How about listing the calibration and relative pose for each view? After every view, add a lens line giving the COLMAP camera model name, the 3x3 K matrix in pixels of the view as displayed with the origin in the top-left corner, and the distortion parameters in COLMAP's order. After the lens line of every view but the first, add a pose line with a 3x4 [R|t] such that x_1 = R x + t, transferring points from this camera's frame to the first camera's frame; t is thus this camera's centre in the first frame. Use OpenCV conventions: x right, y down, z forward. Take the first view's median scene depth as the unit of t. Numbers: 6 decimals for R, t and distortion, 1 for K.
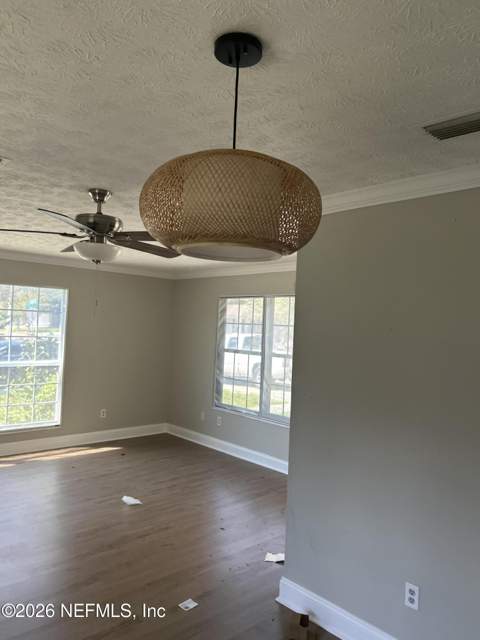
lens RADIAL K [[475.0, 0, 240.0], [0, 475.0, 320.0], [0, 0, 1]] dist [0.017845, -0.004754]
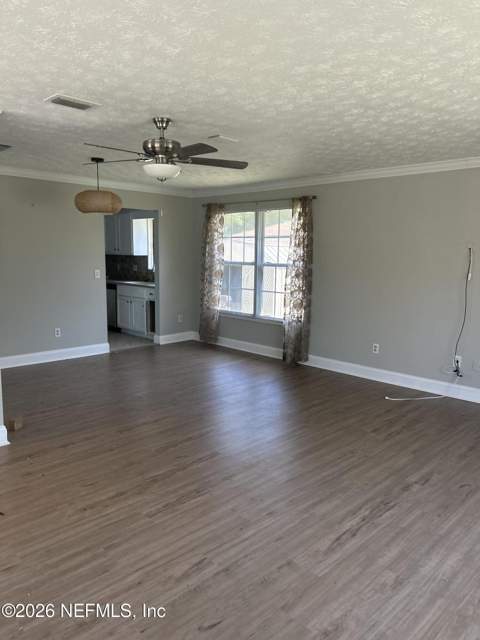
lens RADIAL K [[475.0, 0, 240.0], [0, 475.0, 320.0], [0, 0, 1]] dist [0.017845, -0.004754]
pose [[-0.996530, -0.050823, -0.065918, -0.345996], [-0.058957, 0.990022, 0.127985, 0.052367], [0.058756, 0.131427, -0.989583, 1.797902]]
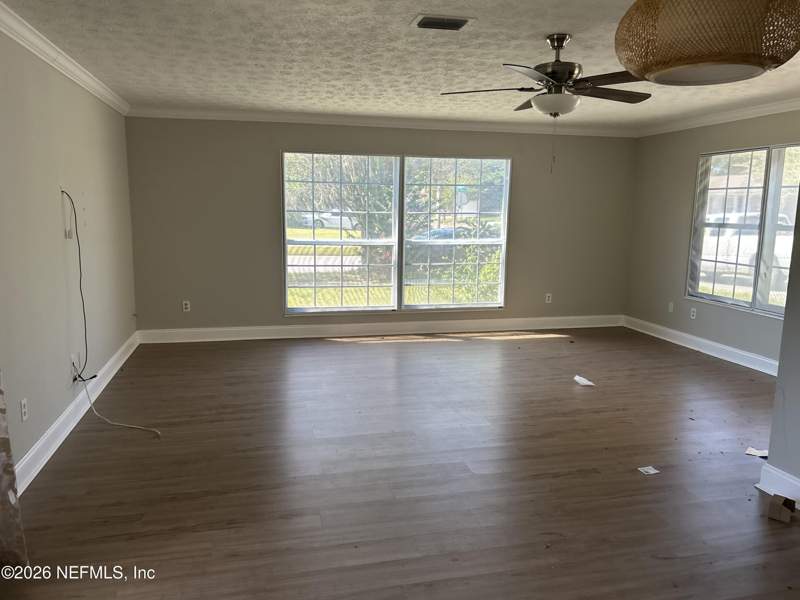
lens RADIAL K [[593.7, 0, 400.0], [0, 593.7, 300.0], [0, 0, 1]] dist [0.017845, -0.004754]
pose [[0.874007, 0.041710, -0.484120, 0.017175], [0.034228, 0.988550, 0.146962, 0.046576], [0.484706, -0.145016, 0.862572, -0.185550]]
